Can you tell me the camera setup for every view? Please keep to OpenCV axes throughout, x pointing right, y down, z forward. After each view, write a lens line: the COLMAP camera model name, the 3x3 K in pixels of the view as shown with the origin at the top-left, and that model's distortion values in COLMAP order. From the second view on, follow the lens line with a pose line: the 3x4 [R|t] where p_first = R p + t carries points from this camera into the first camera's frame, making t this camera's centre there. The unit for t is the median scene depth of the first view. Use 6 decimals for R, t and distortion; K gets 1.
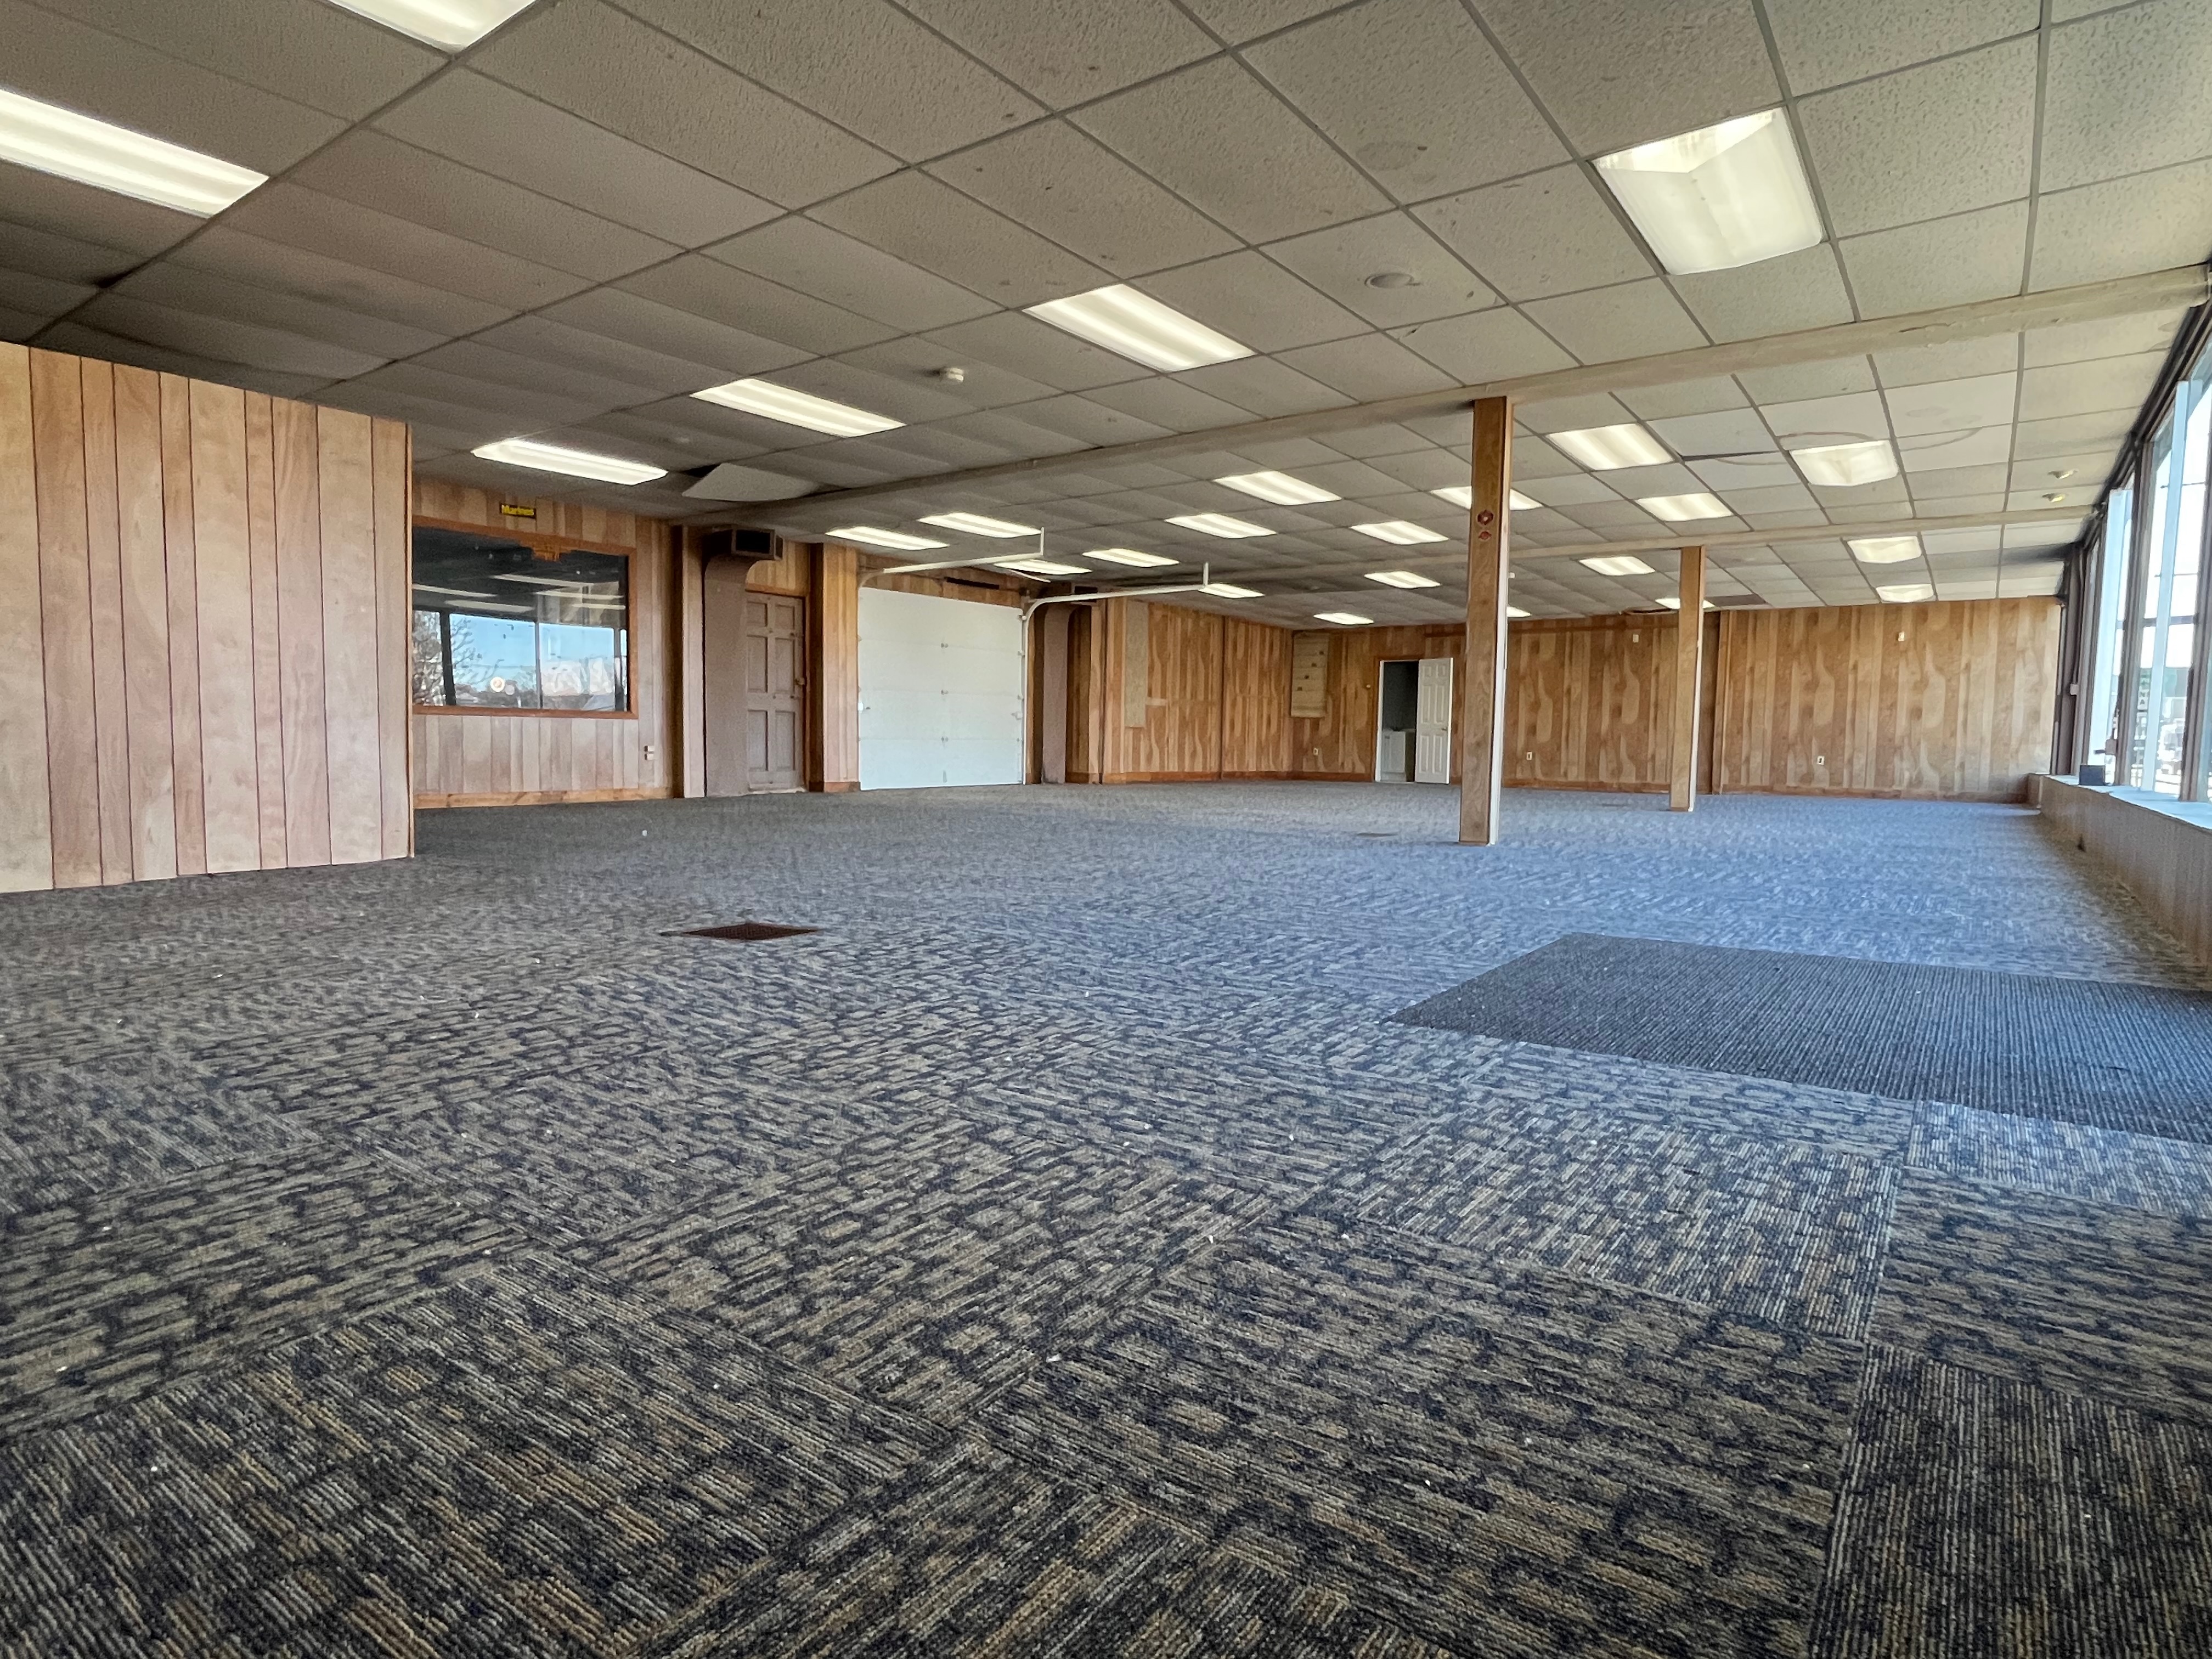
lens RADIAL K [[1213.5, 0, 1104.4], [0, 1213.5, 820.5], [0, 0, 1]] dist [0.003551, 0.001884]
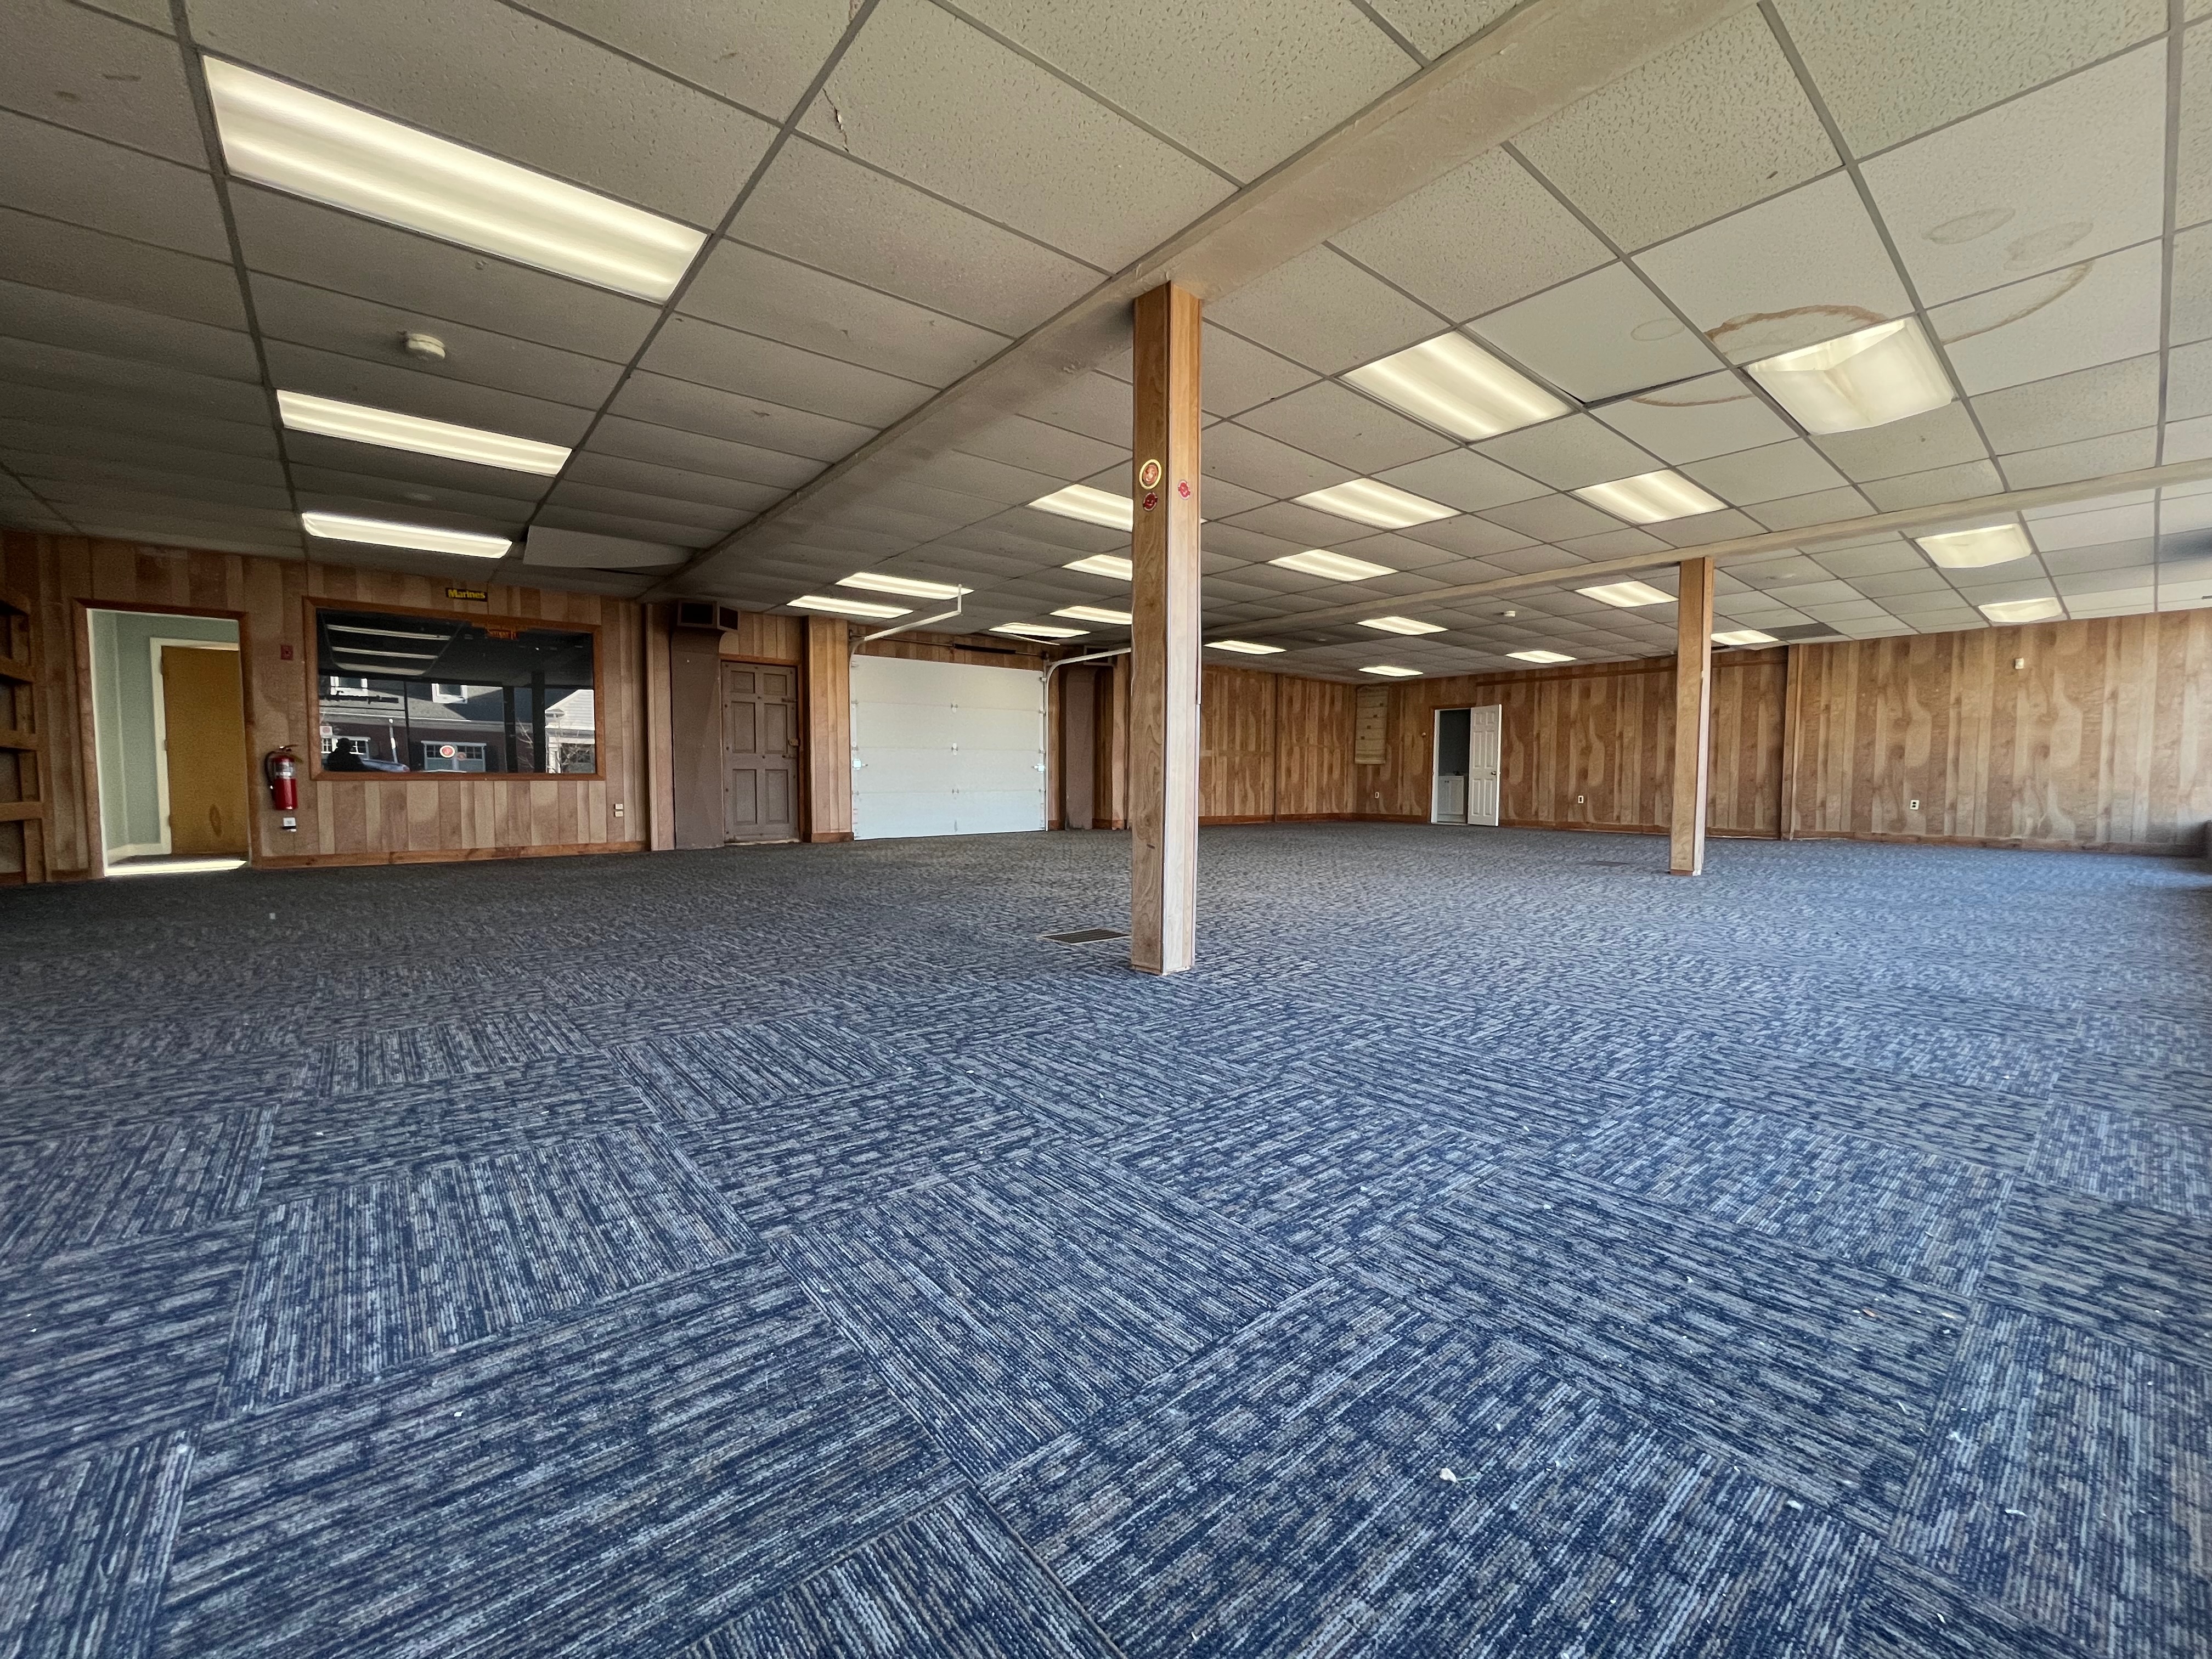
lens RADIAL K [[885.4, 0, 1106.0], [0, 885.4, 832.3], [0, 0, 1]] dist [-0.000536, -0.000455]
pose [[0.970416, 0.003776, -0.241409, 0.178382], [-0.005236, 0.999972, -0.005409, -0.024370], [0.241382, 0.006513, 0.970408, 0.234561]]
